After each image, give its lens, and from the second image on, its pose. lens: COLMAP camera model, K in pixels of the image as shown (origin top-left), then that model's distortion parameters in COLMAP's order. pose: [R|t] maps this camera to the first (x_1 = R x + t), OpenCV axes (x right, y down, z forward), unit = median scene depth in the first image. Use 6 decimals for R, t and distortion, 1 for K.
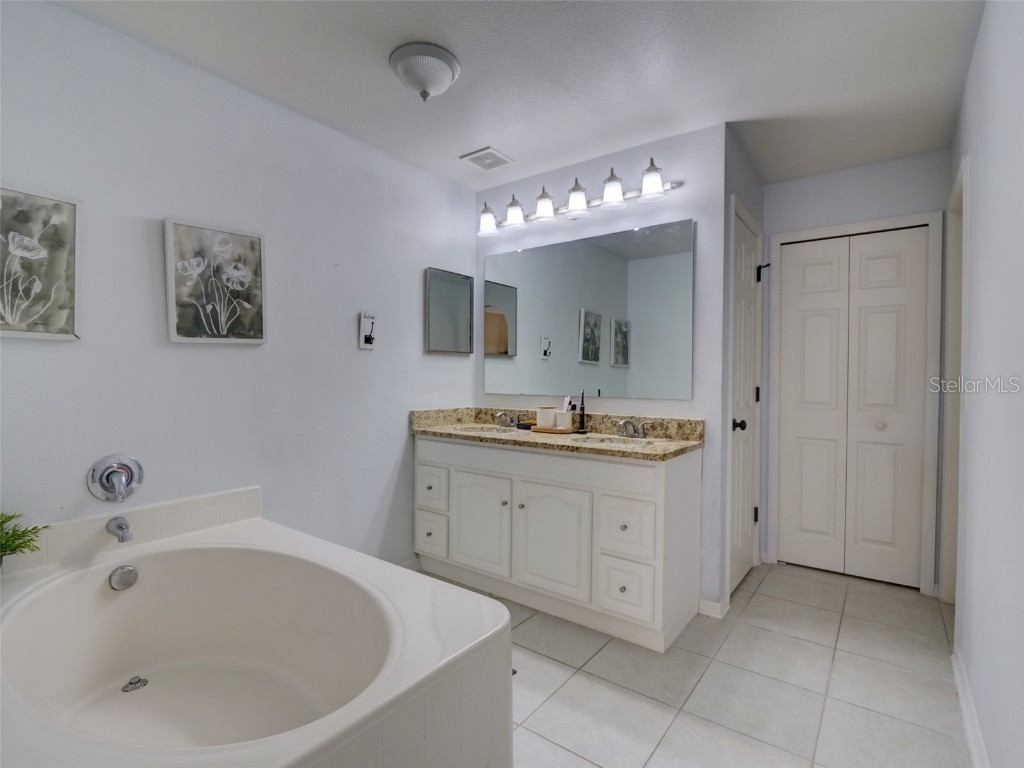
lens RADIAL K [[499.2, 0, 512.0], [0, 499.2, 384.0], [0, 0, 1]] dist [-0.012078, -0.000706]
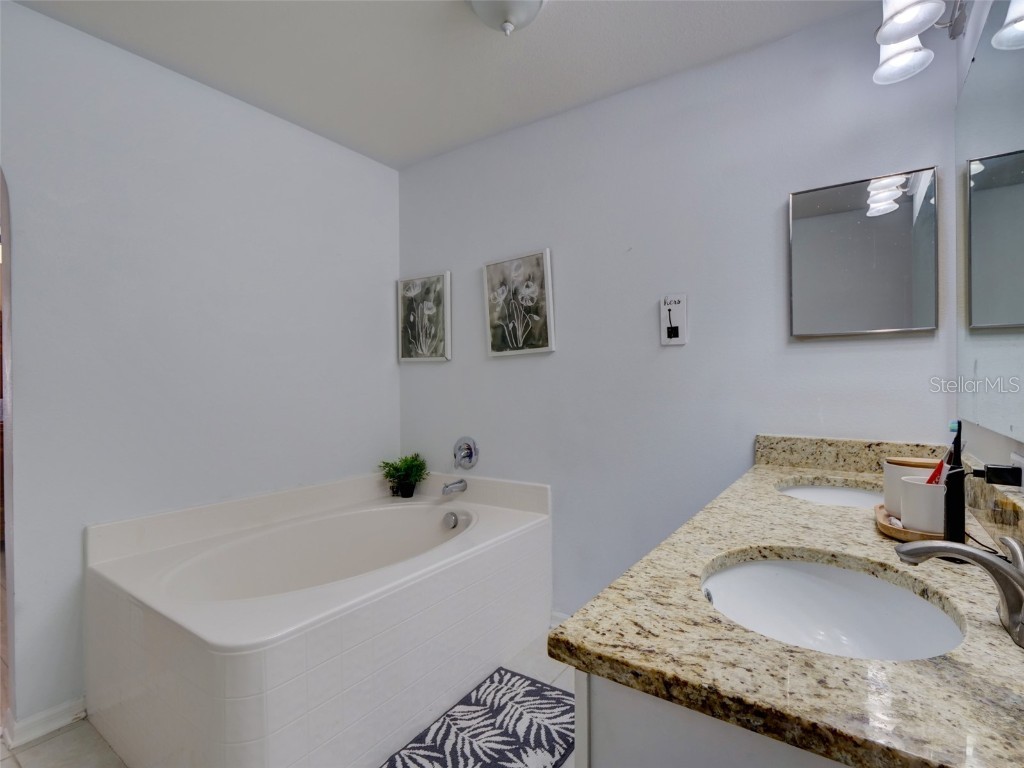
lens RADIAL K [[499.2, 0, 512.0], [0, 499.2, 384.0], [0, 0, 1]] dist [-0.012078, -0.000706]
pose [[0.038817, 0.002141, -0.999244, 0.590562], [-0.007014, 0.999974, 0.001870, -0.014228], [0.999222, 0.006936, 0.038831, 0.942590]]
